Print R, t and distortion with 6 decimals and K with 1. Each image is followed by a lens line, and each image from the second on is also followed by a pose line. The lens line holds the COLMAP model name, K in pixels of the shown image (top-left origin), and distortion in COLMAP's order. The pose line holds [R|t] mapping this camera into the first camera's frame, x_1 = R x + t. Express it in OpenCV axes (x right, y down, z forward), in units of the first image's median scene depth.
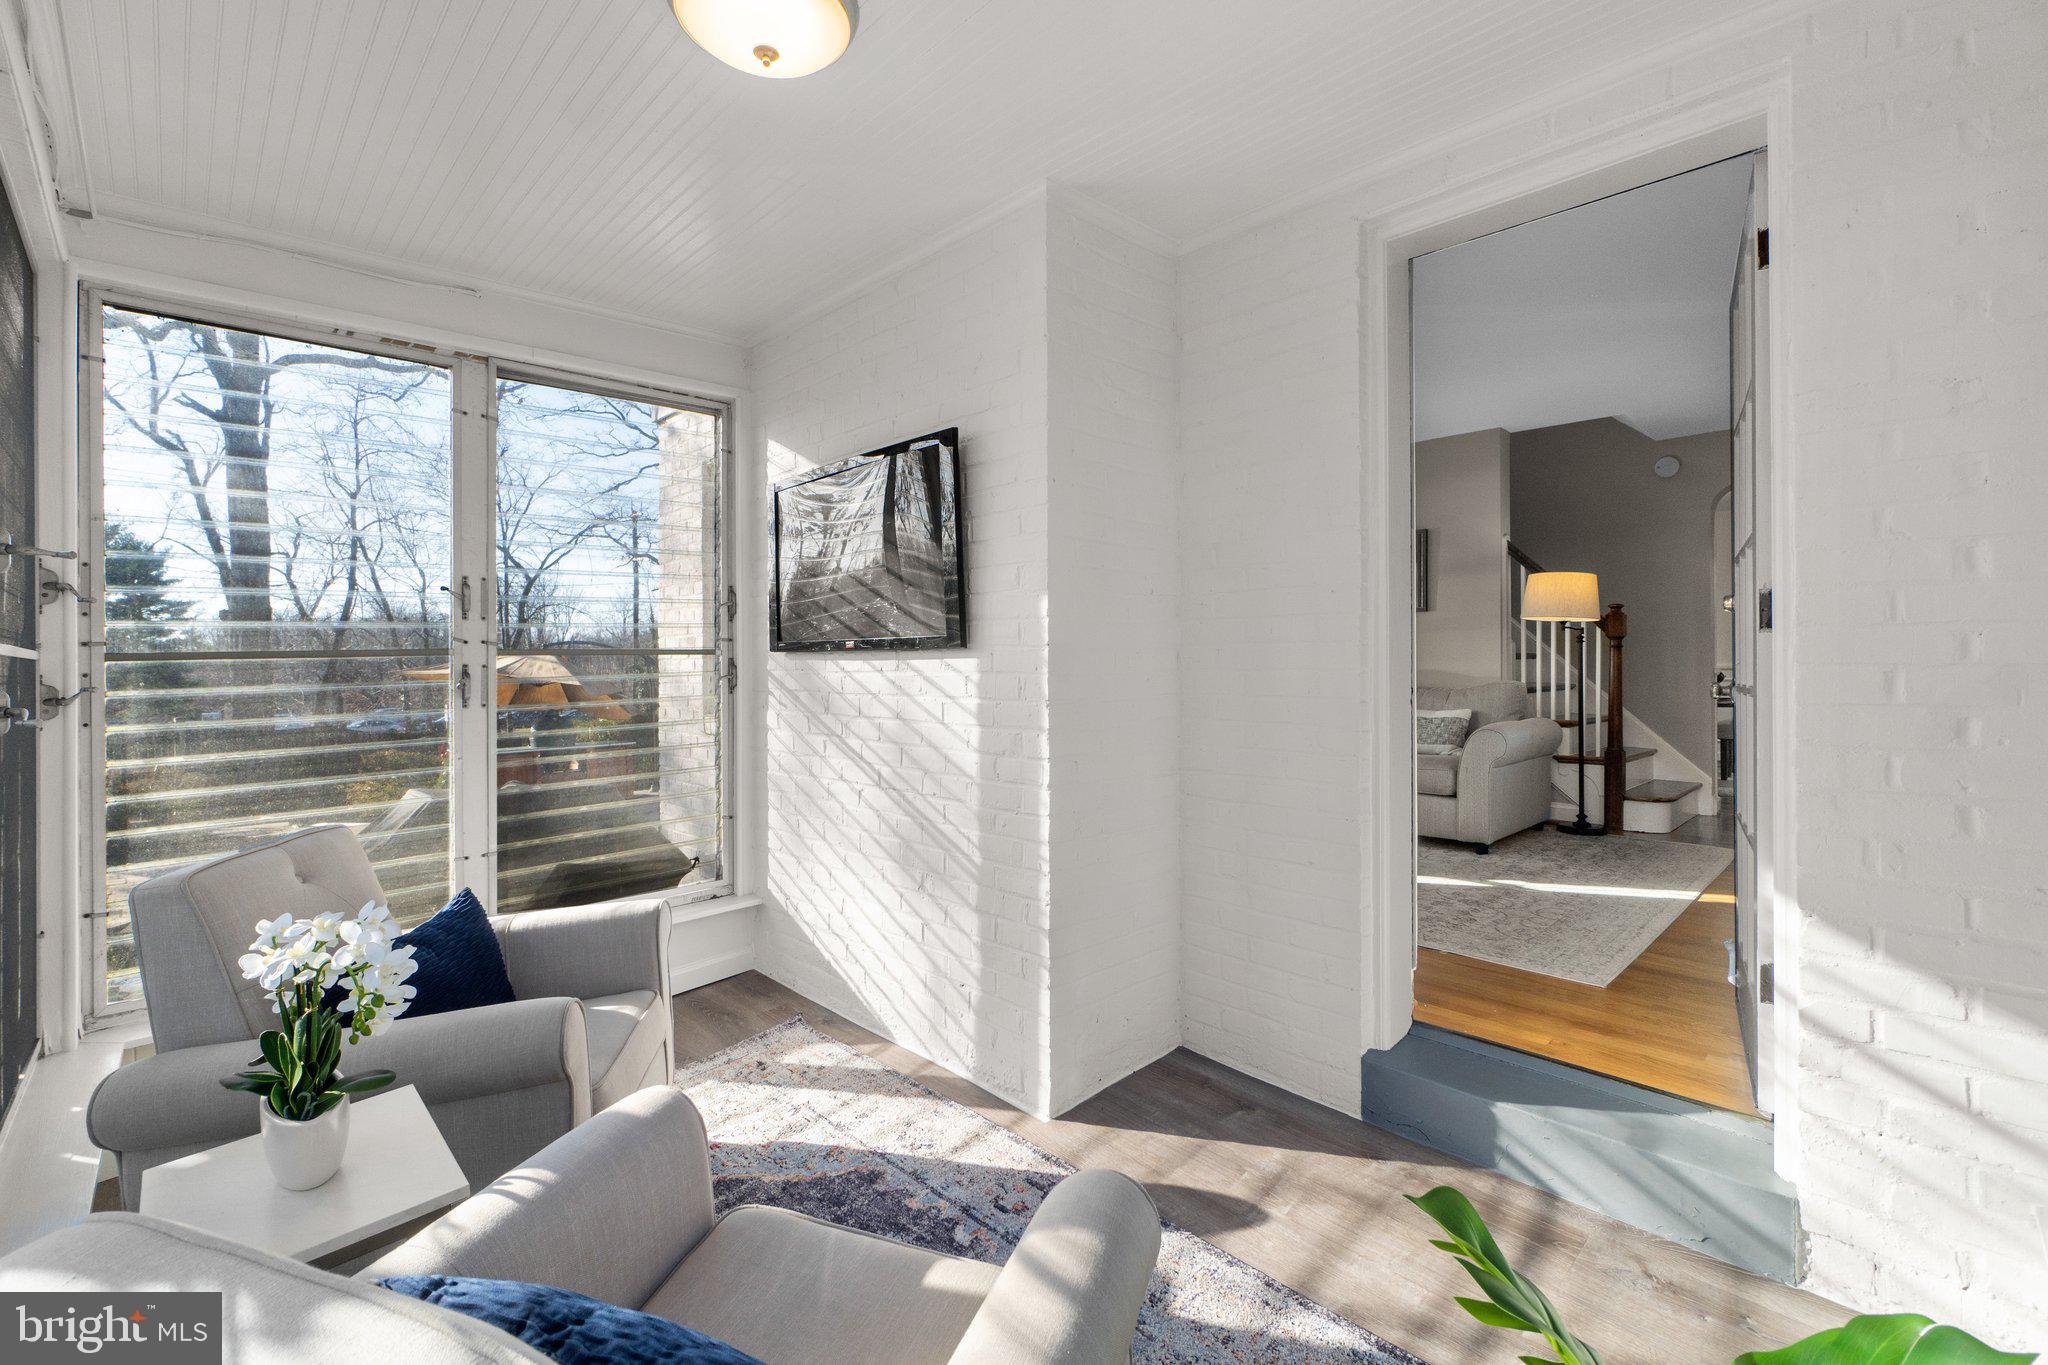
lens RADIAL K [[894.3, 0, 1016.5], [0, 894.3, 666.1], [0, 0, 1]] dist [0.000469, 0.000129]
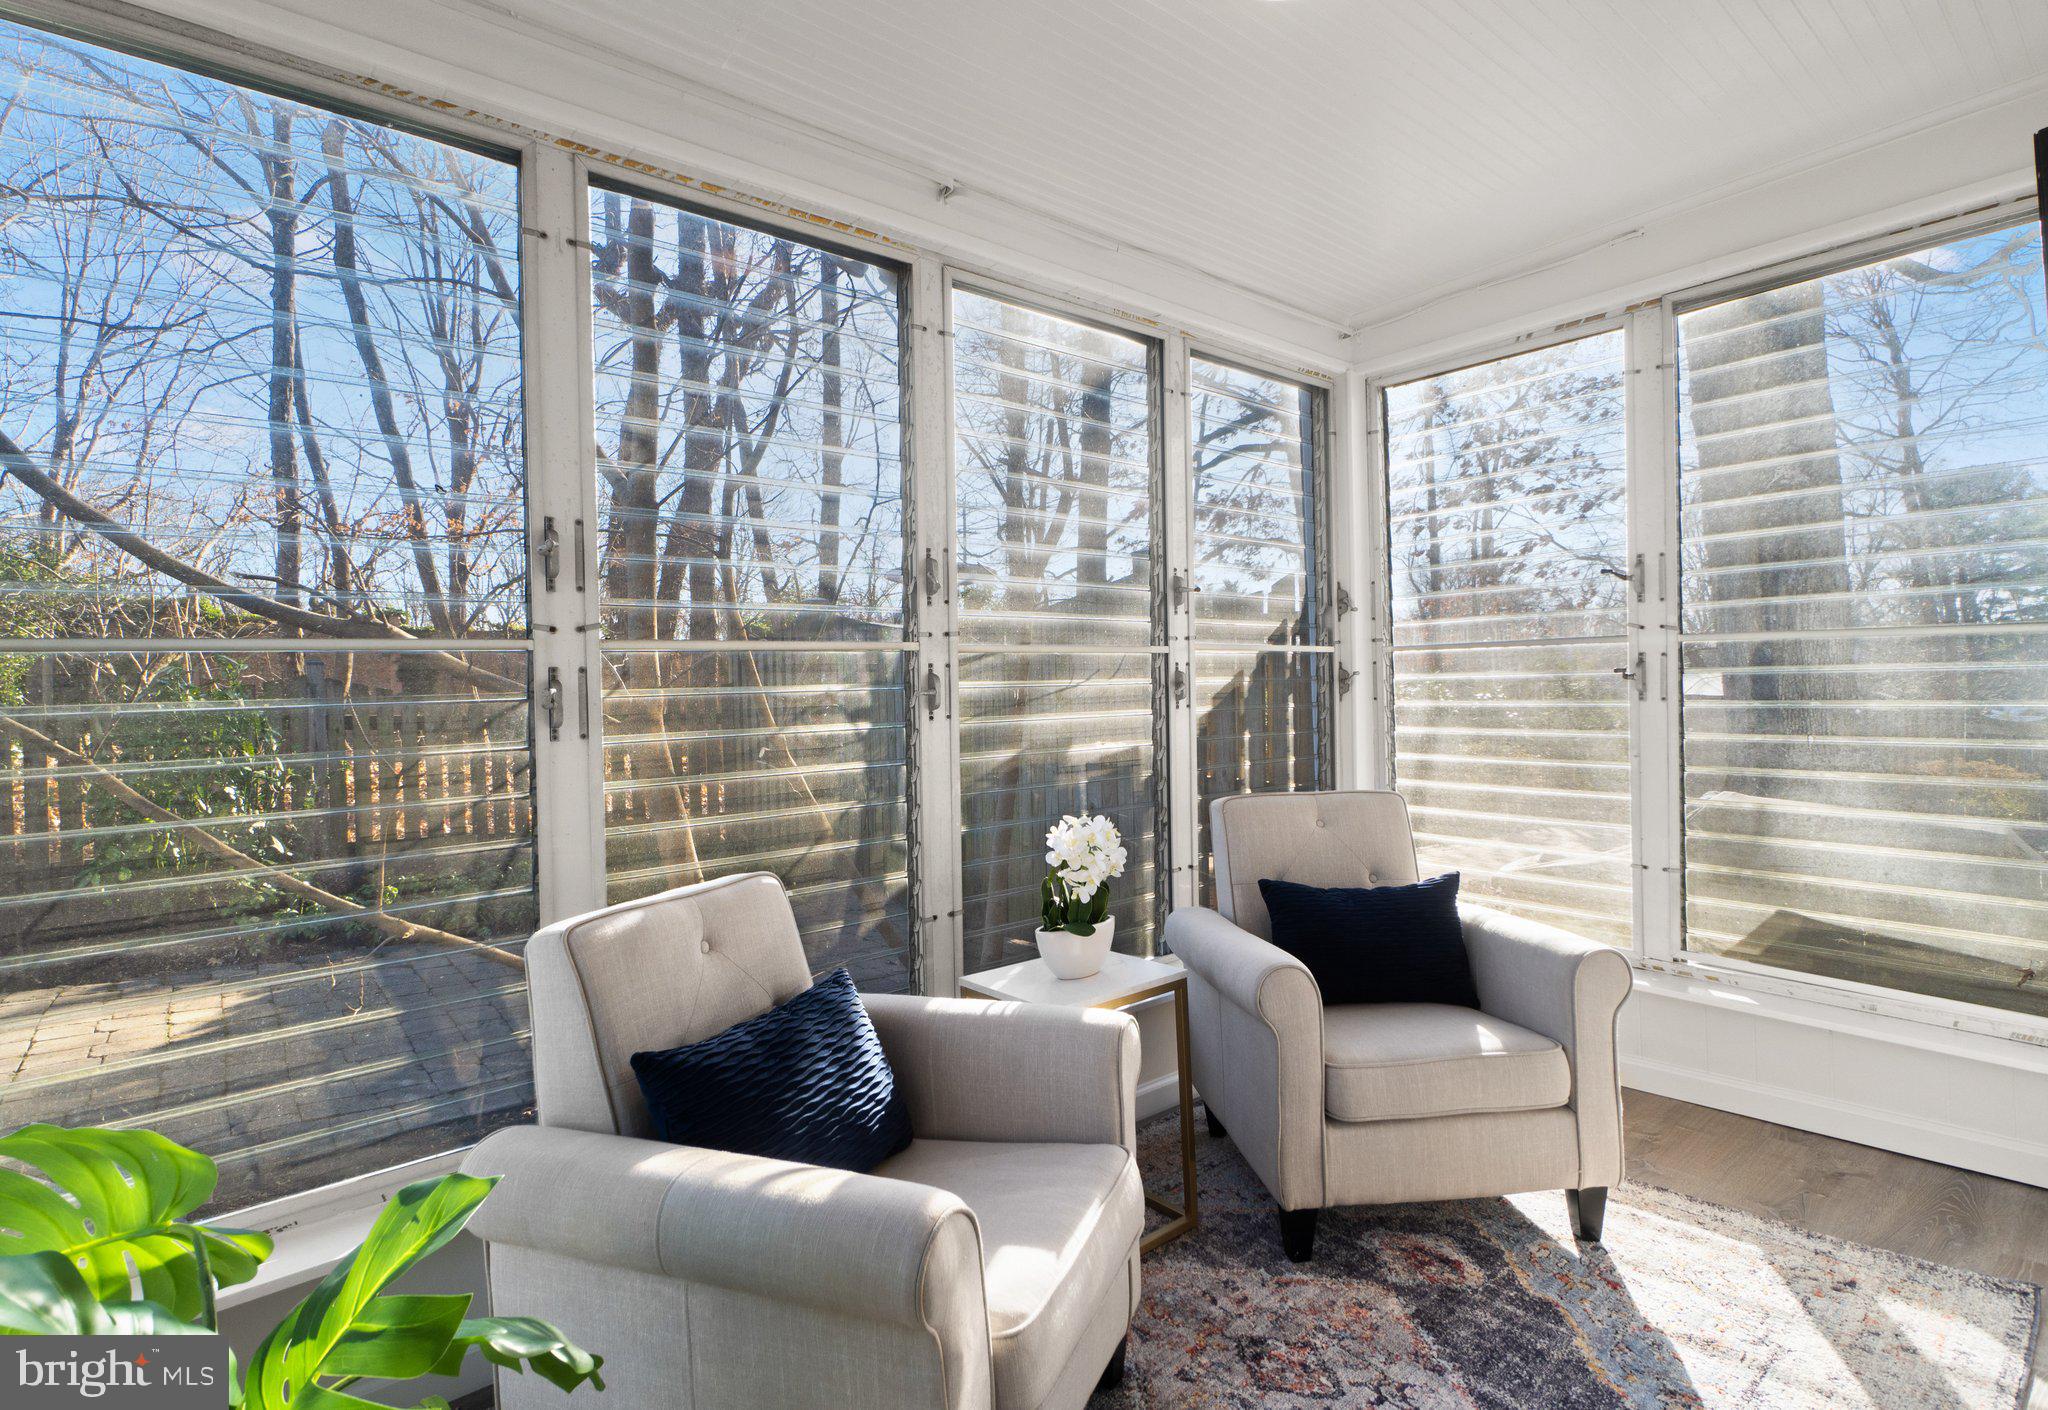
lens RADIAL K [[981.8, 0, 1024.0], [0, 981.8, 705.0], [0, 0, 1]] dist [0.000094, 0.000114]
pose [[-0.078828, 0.043998, -0.995917, 0.439095], [0.003964, 0.999031, 0.043822, 0.004811], [0.996880, -0.000493, -0.078927, 0.483330]]
